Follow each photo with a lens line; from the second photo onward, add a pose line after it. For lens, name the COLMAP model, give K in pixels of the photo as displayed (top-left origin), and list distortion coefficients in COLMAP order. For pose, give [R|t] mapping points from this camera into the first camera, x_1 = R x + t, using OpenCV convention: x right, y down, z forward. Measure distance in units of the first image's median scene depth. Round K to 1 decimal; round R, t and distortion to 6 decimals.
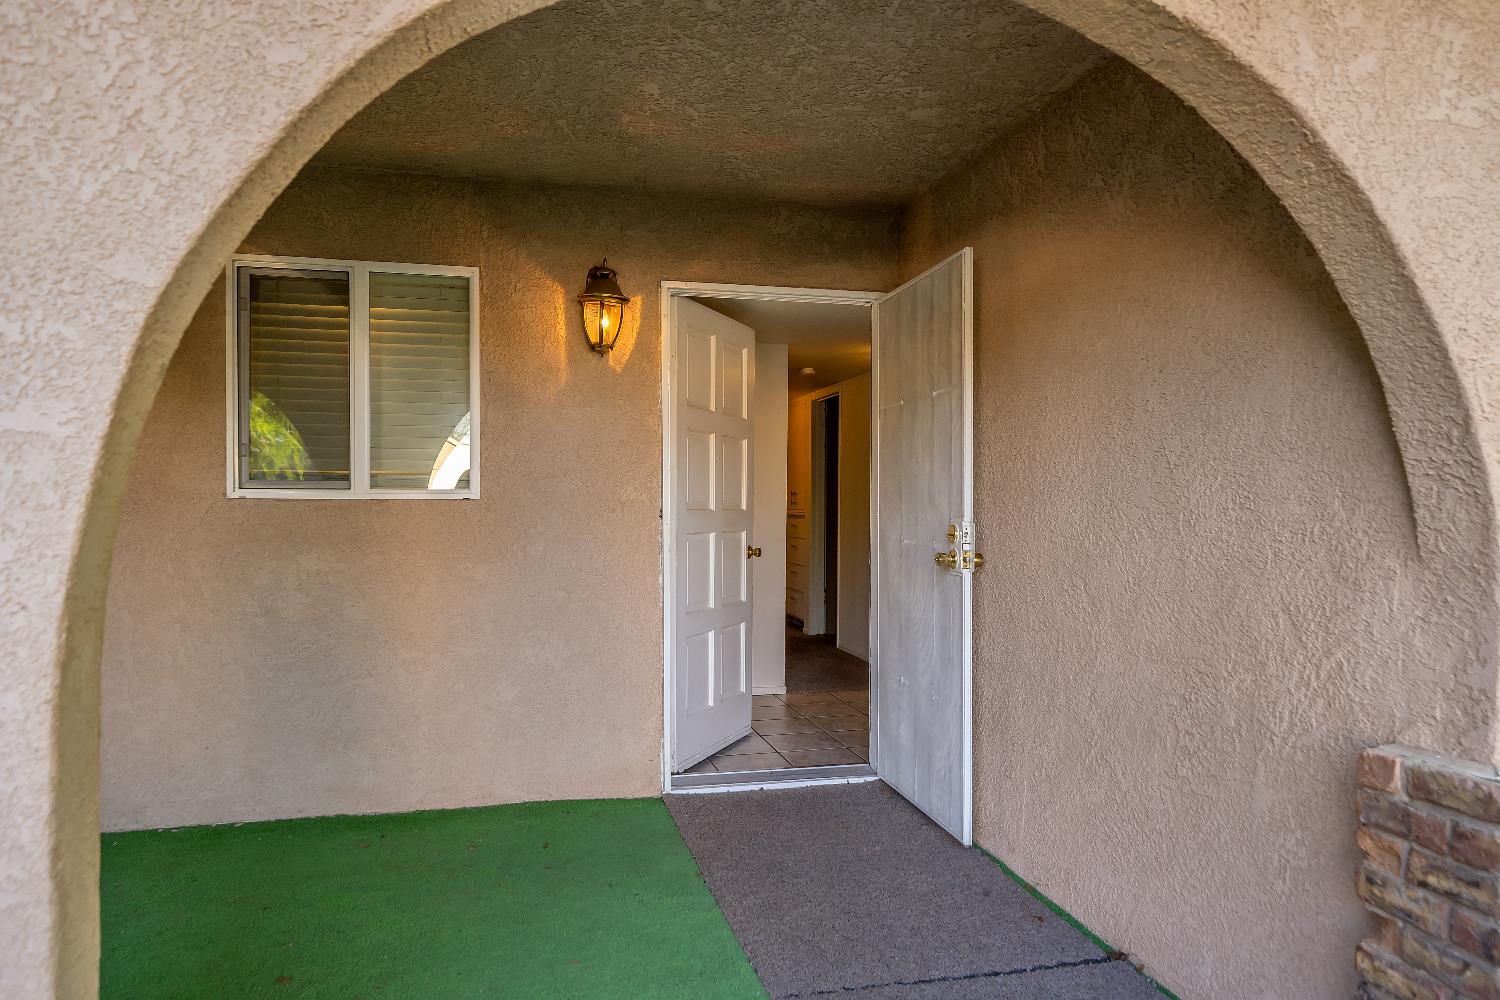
lens RADIAL K [[1024.6, 0, 750.0], [0, 1024.6, 500.0], [0, 0, 1]] dist [0.000477, 0.000061]
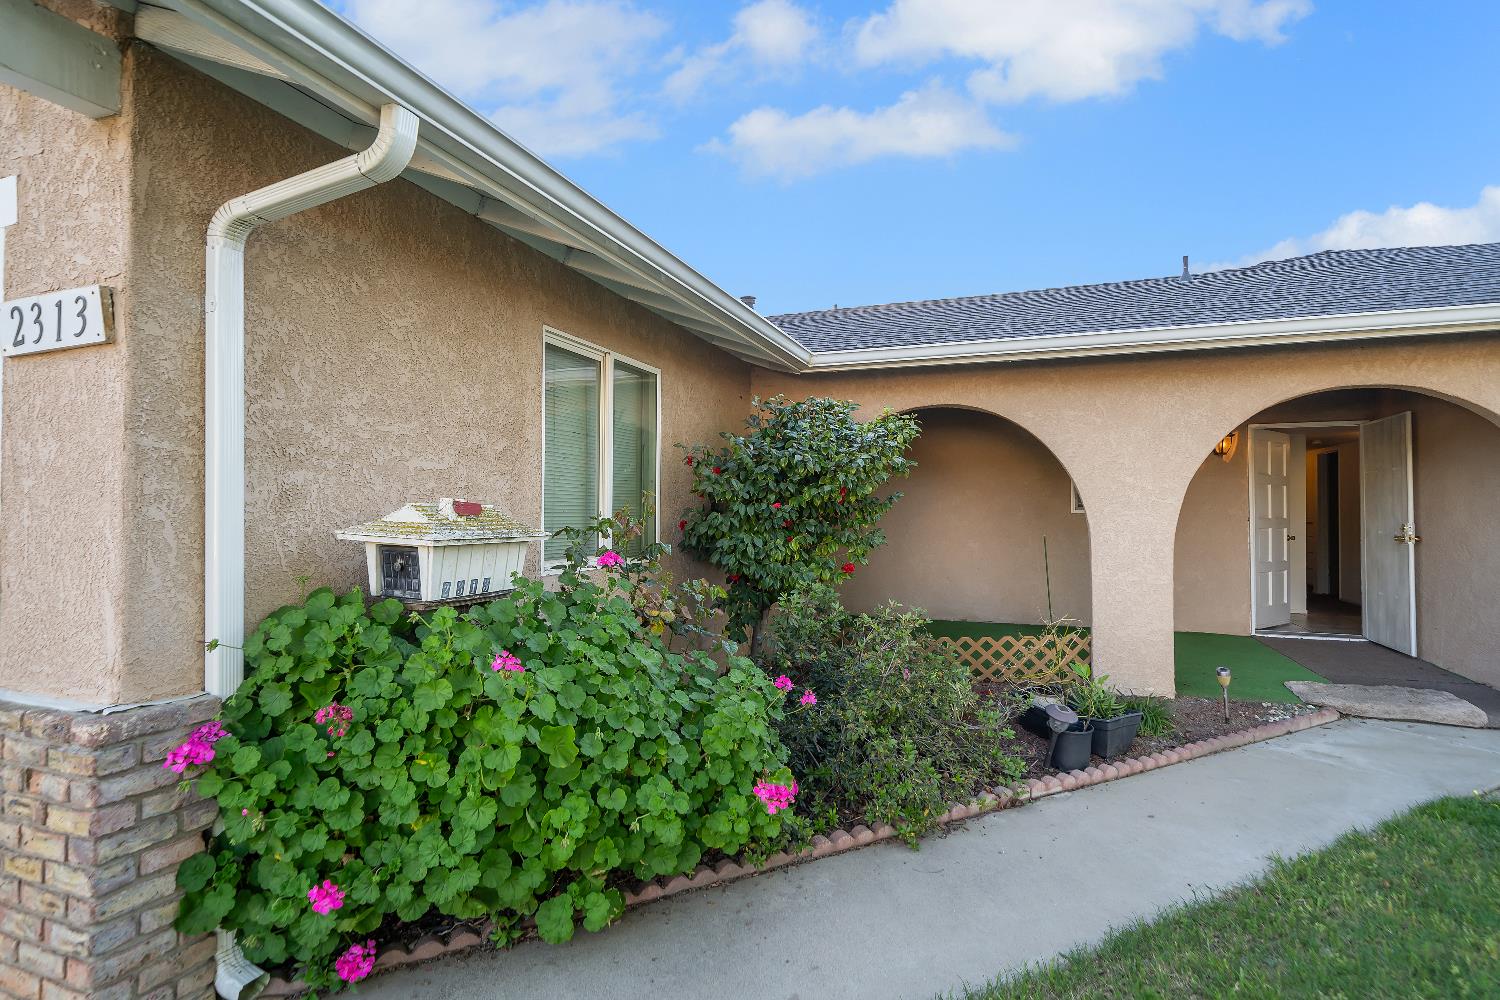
lens RADIAL K [[764.2, 0, 750.0], [0, 764.2, 500.0], [0, 0, 1]] dist [0.025857, -0.000139]
pose [[0.844326, -0.011353, -0.535710, -0.104260], [0.002424, 0.999846, -0.017368, -0.003850], [0.535825, 0.013366, 0.844223, -1.205412]]
